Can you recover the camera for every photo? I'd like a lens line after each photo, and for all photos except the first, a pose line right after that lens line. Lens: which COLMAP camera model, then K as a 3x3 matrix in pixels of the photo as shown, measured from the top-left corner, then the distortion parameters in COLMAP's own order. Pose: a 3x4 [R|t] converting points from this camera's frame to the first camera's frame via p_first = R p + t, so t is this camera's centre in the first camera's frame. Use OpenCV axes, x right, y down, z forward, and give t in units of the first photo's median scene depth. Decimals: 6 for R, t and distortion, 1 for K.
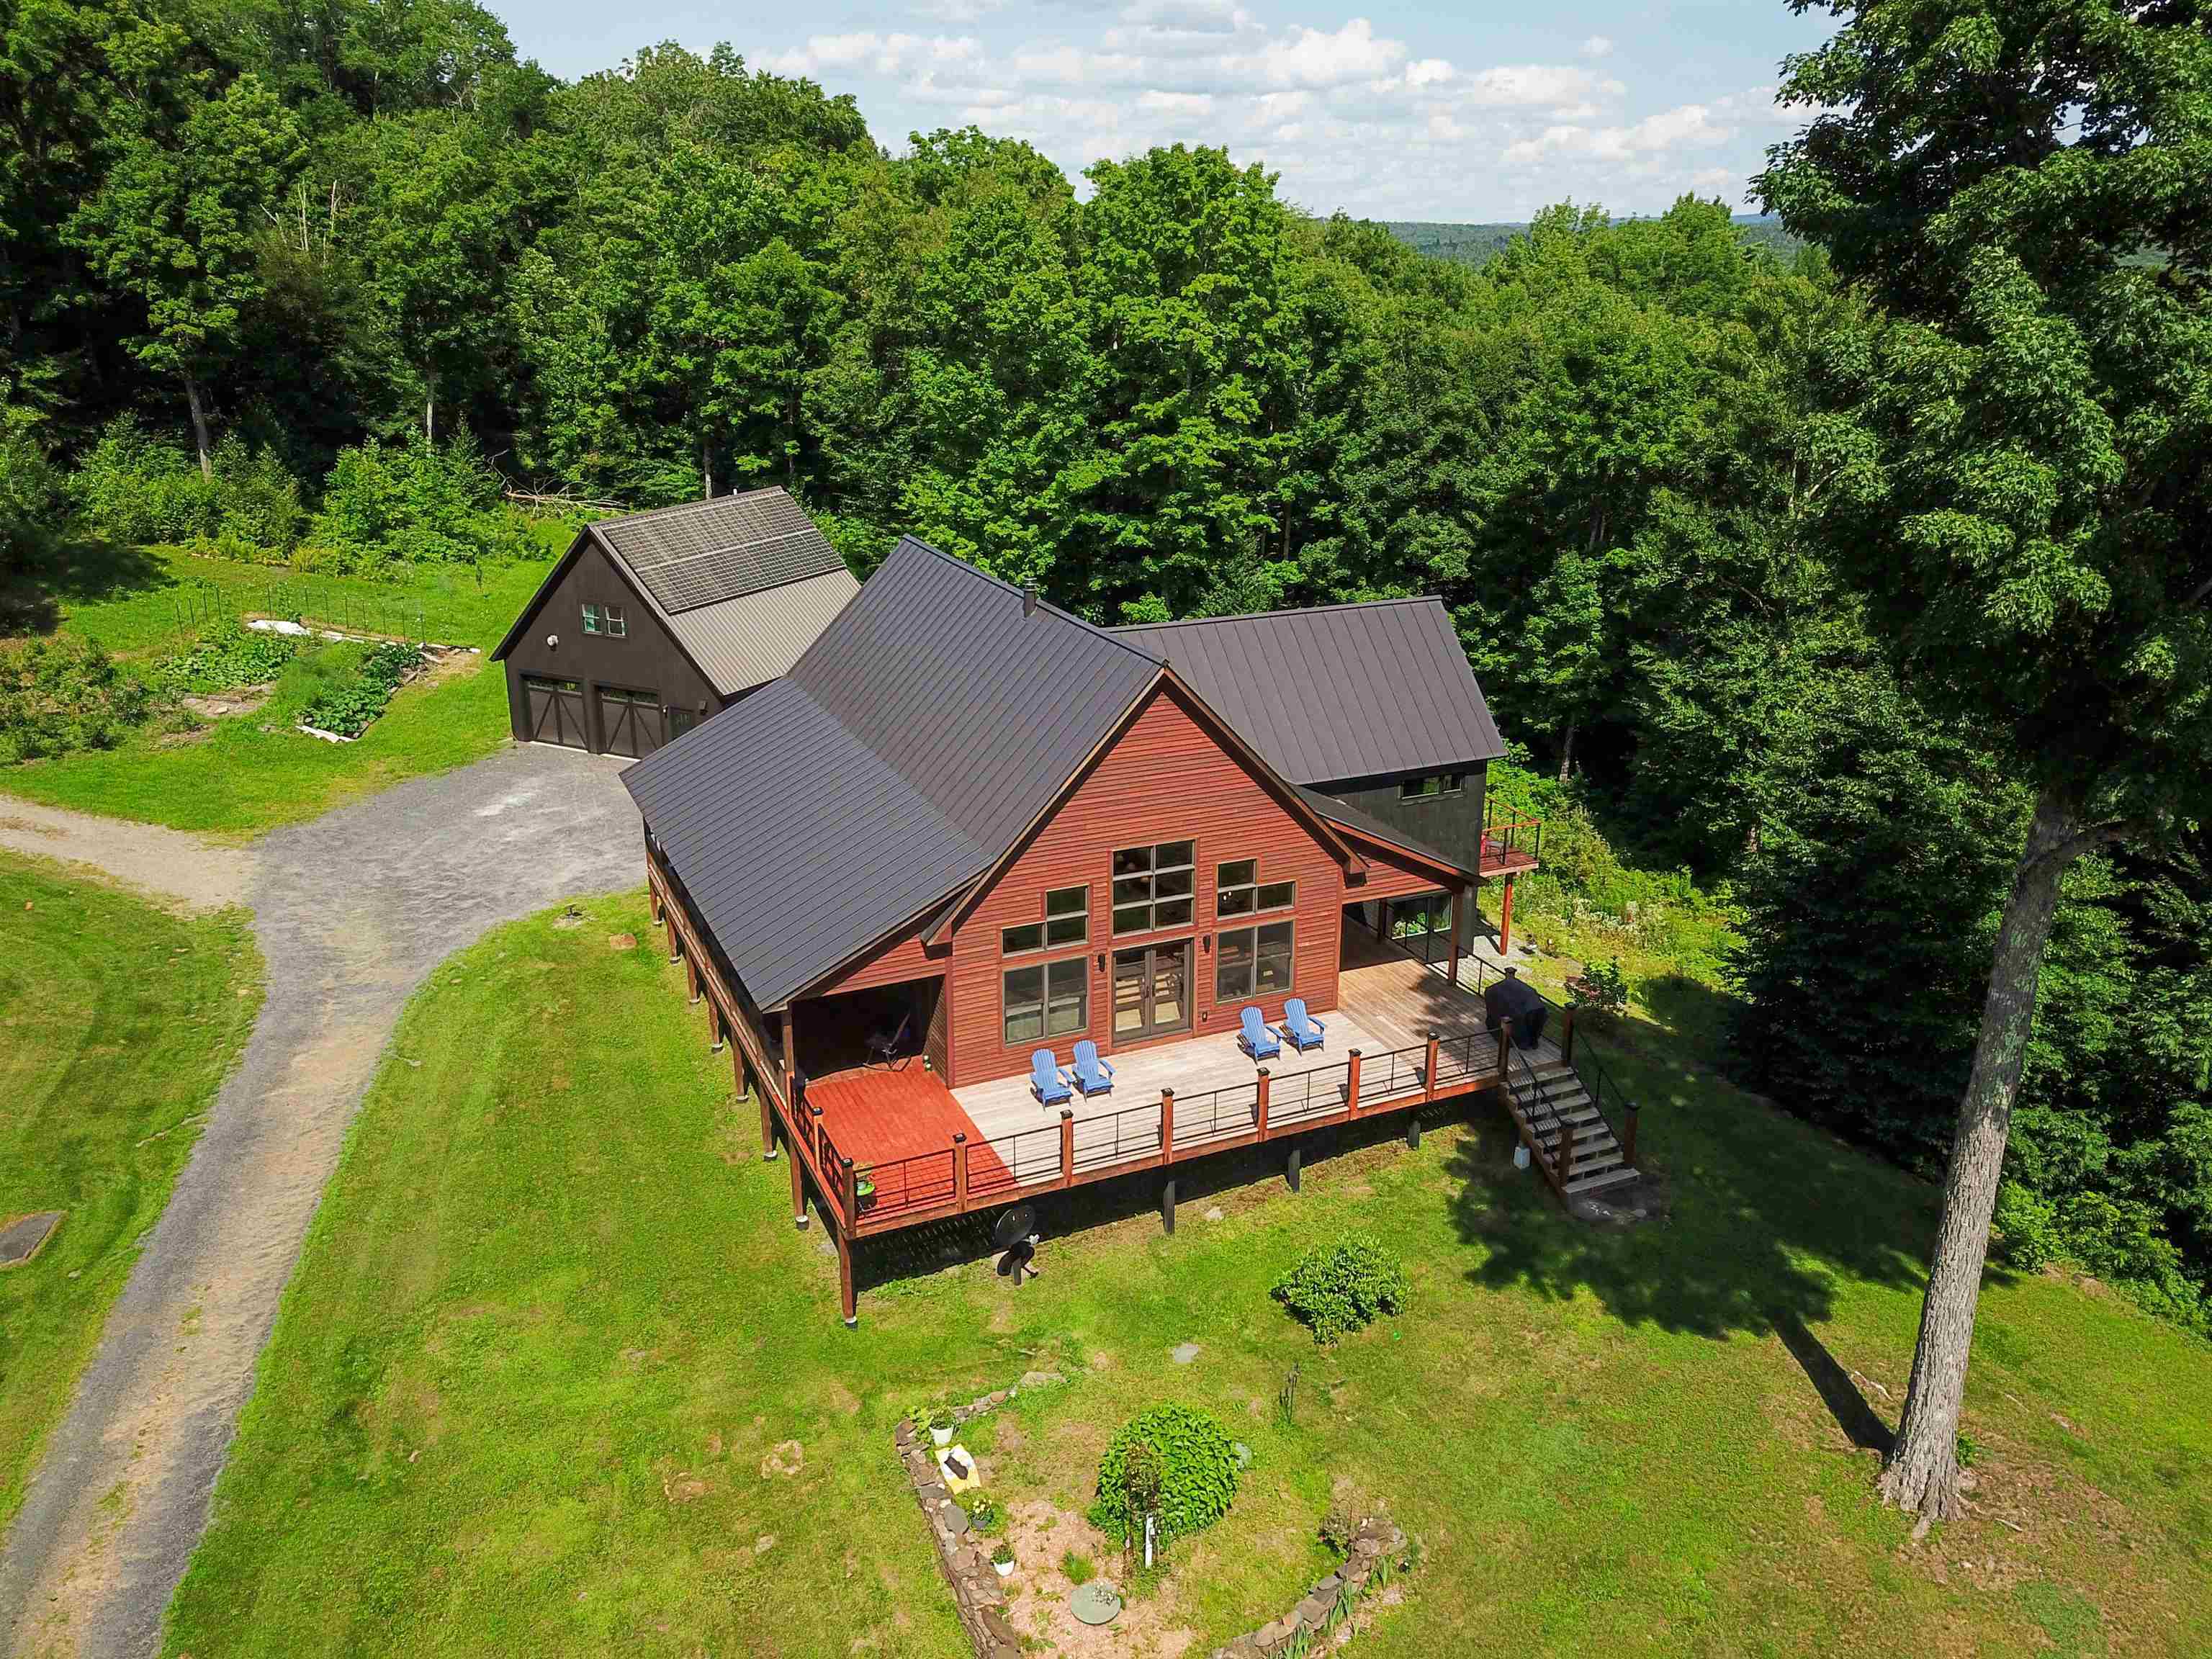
lens RADIAL K [[1681.8, 0, 1106.0], [0, 1681.8, 829.5], [0, 0, 1]] dist [0.004944, 0.001661]
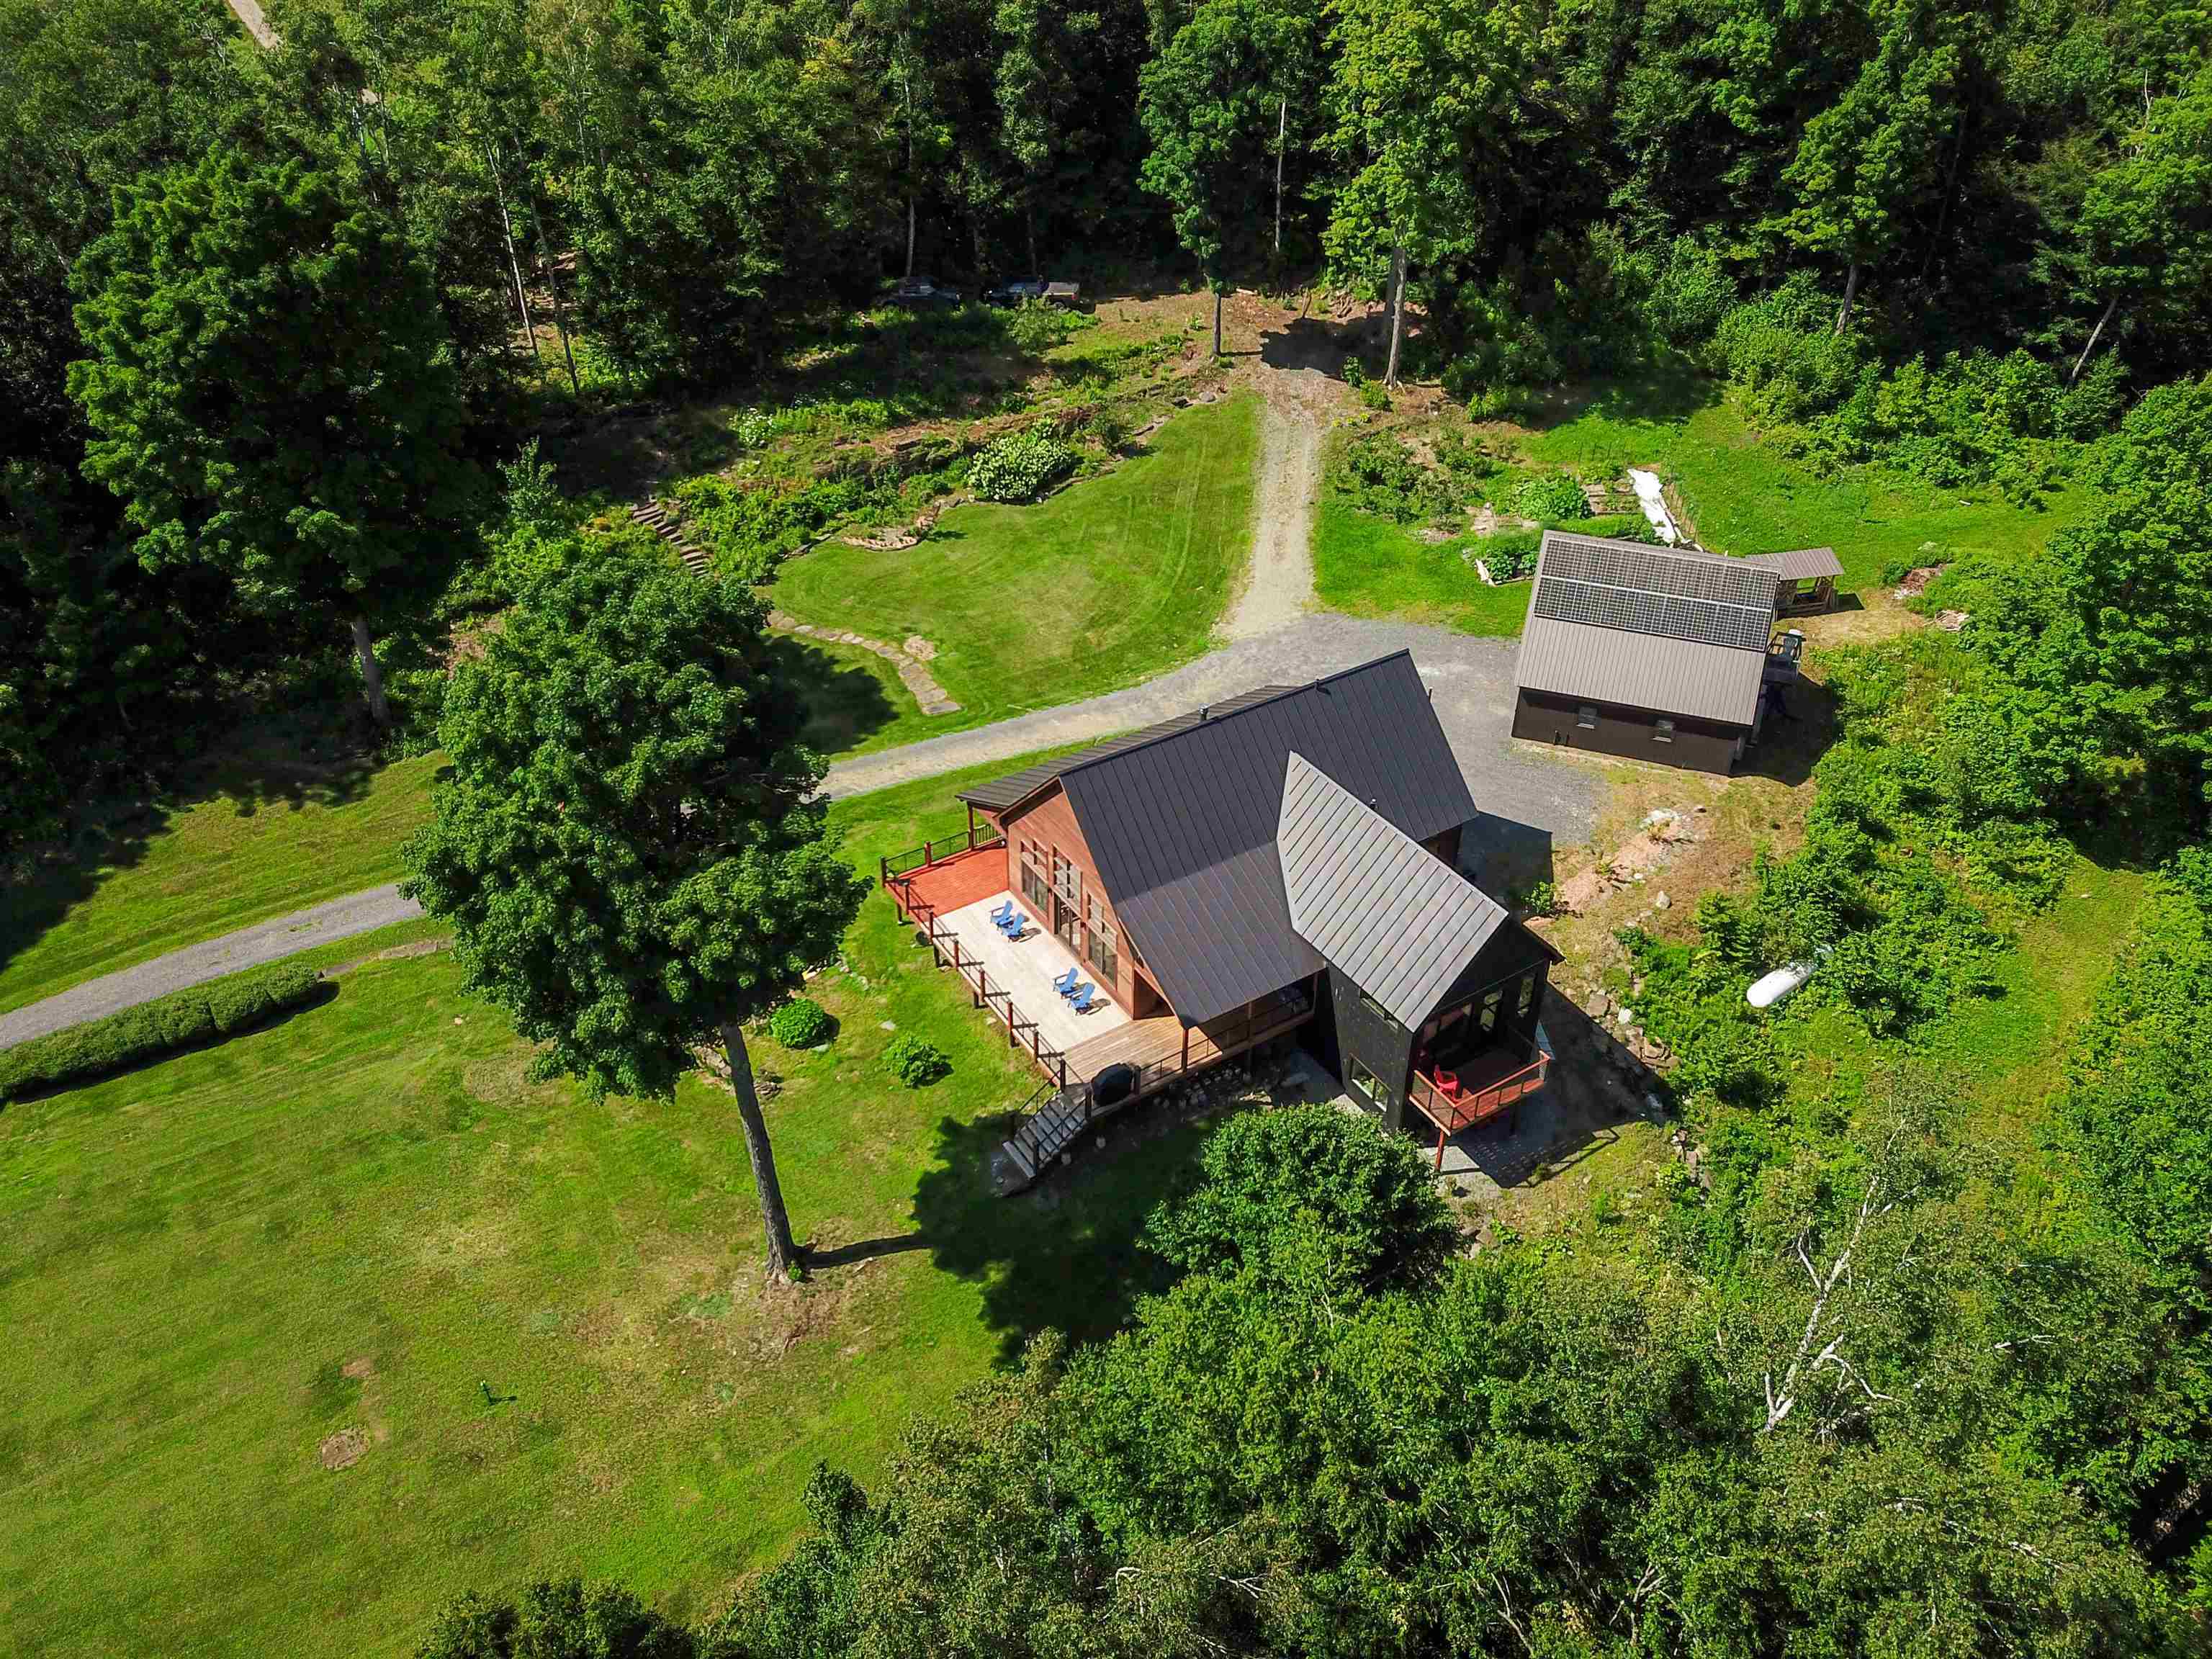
lens RADIAL K [[1681.8, 0, 1106.0], [0, 1681.8, 829.5], [0, 0, 1]] dist [0.004944, 0.001661]
pose [[0.155977, 0.582010, -0.798082, 0.706789], [-0.340679, 0.790092, 0.509601, -0.456516], [0.927151, 0.192403, 0.321515, 0.219746]]
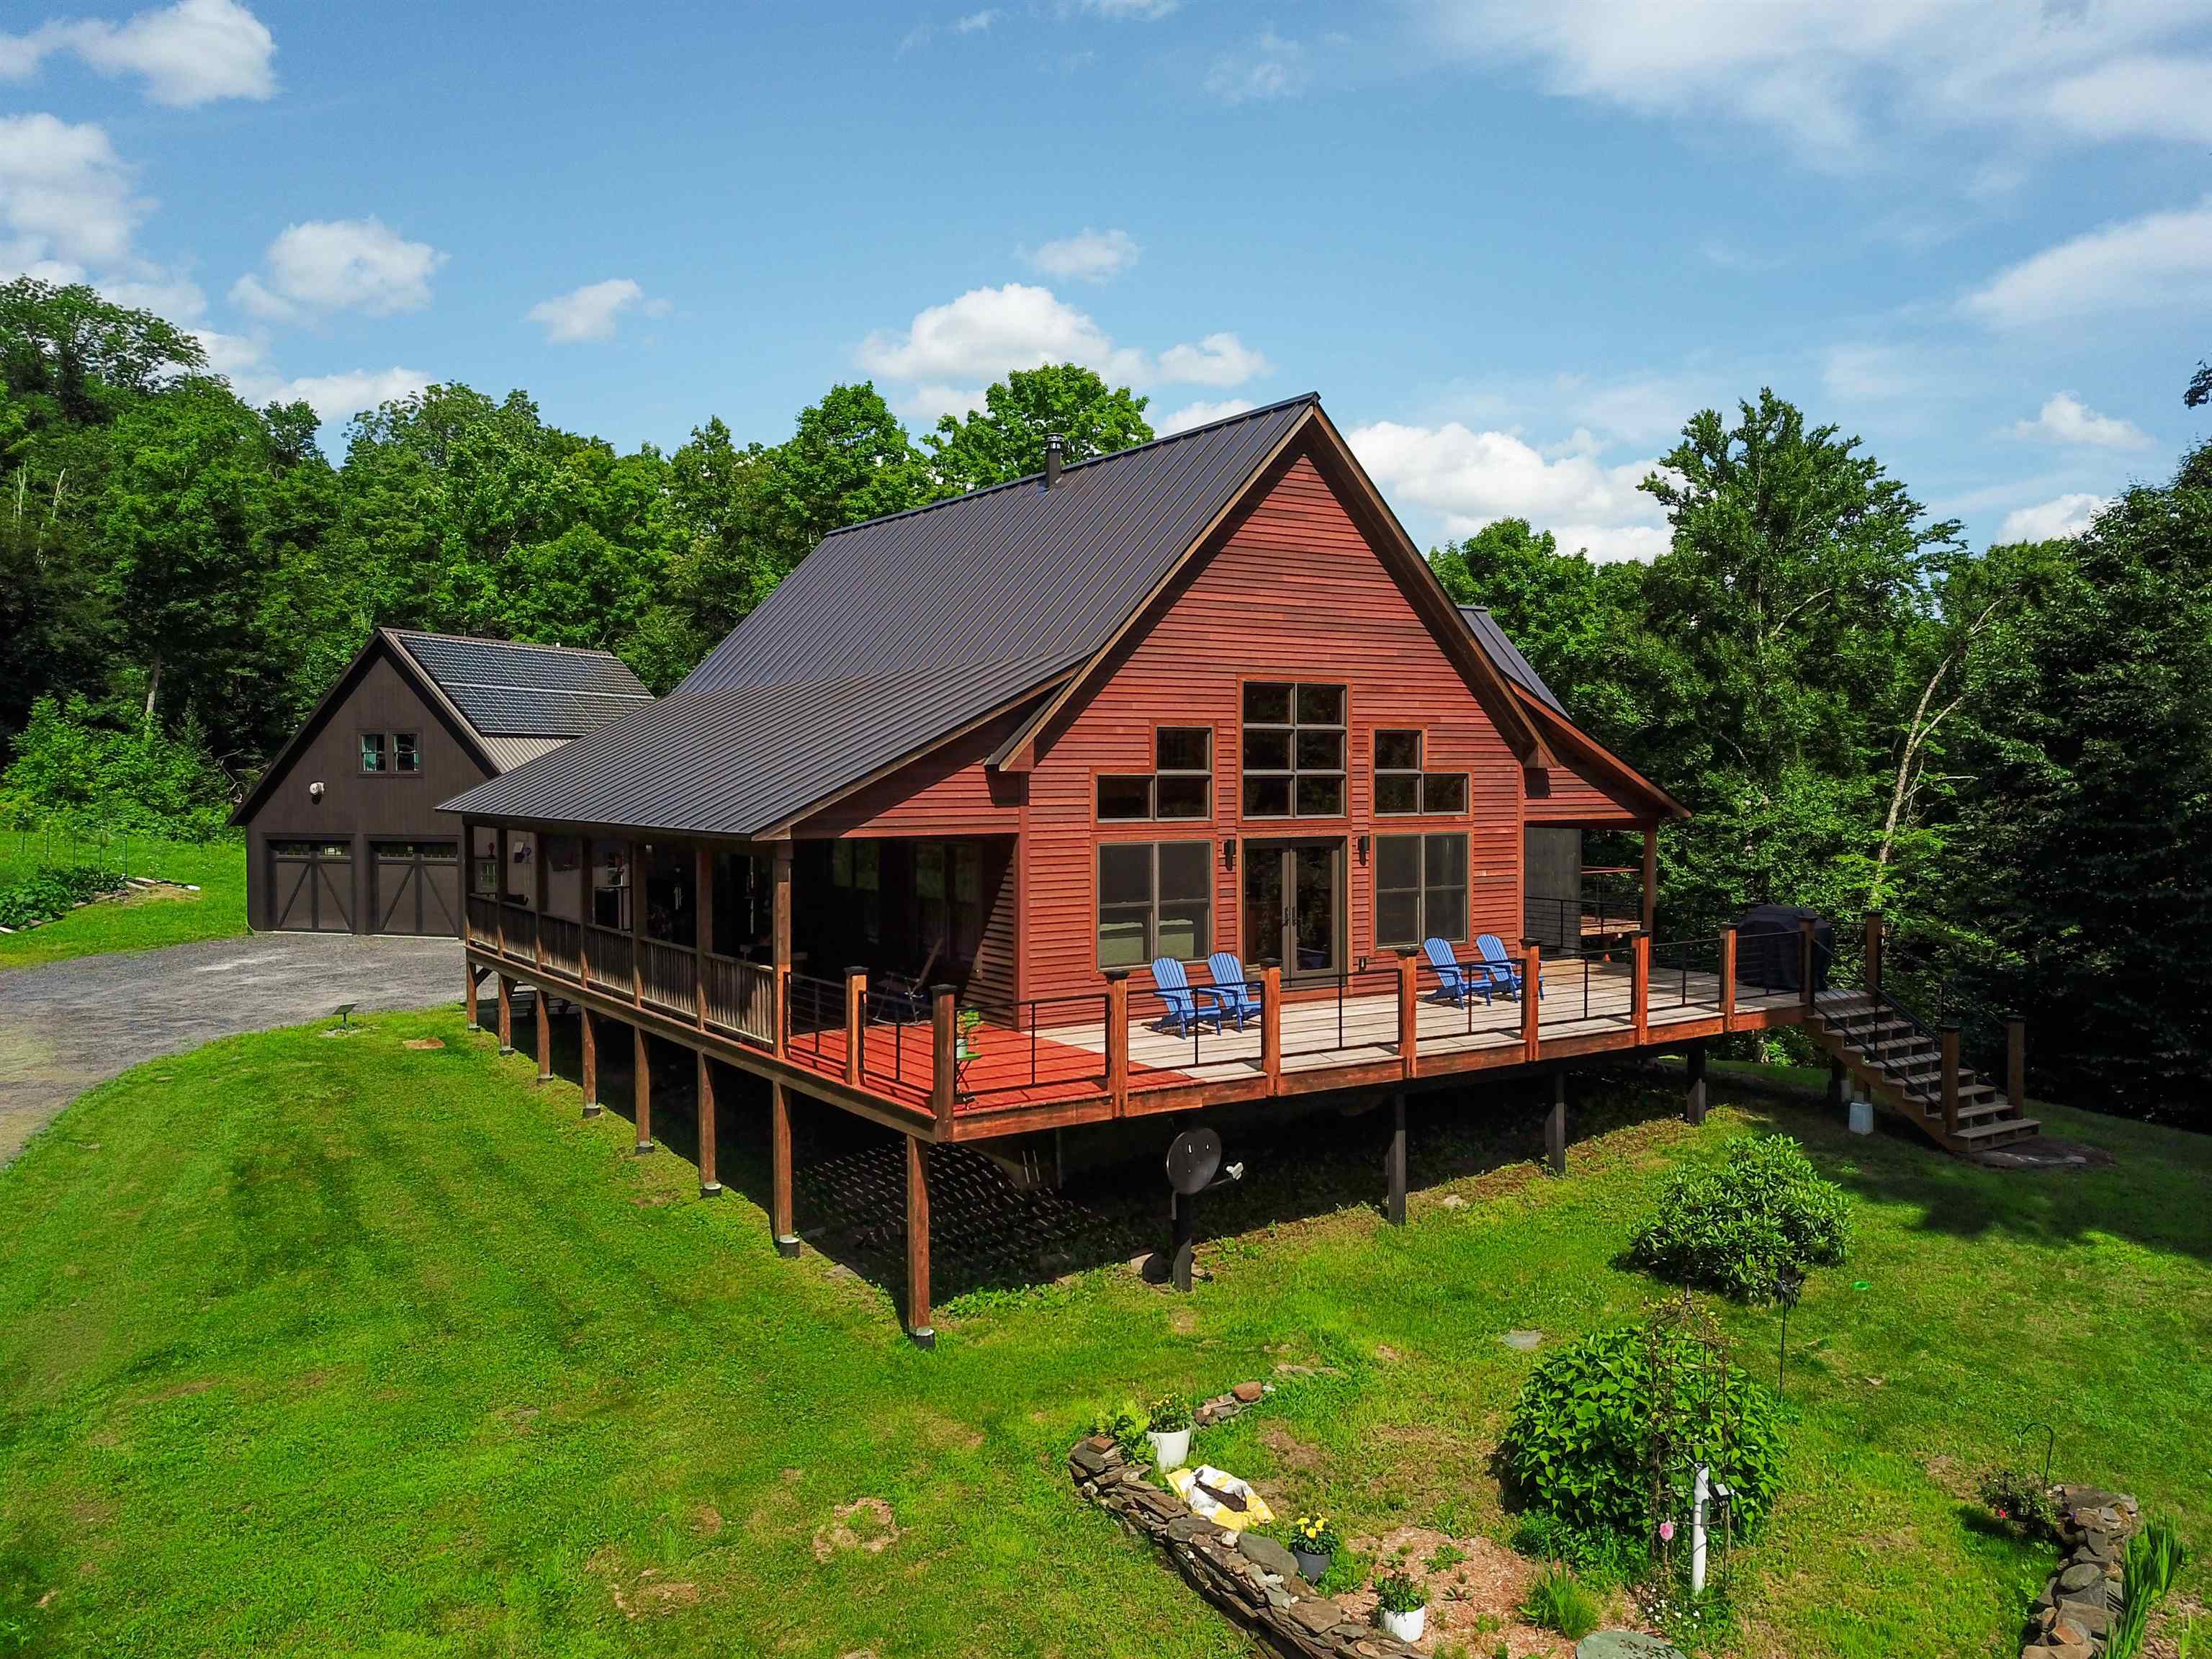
lens RADIAL K [[1684.4, 0, 1112.1], [0, 1684.4, 832.1], [0, 0, 1]] dist [0.004971, -0.009370]
pose [[0.987107, -0.009950, 0.159754, -0.076158], [0.056059, 0.956343, -0.286819, 0.127172], [-0.149926, 0.292076, 0.944571, 0.180039]]
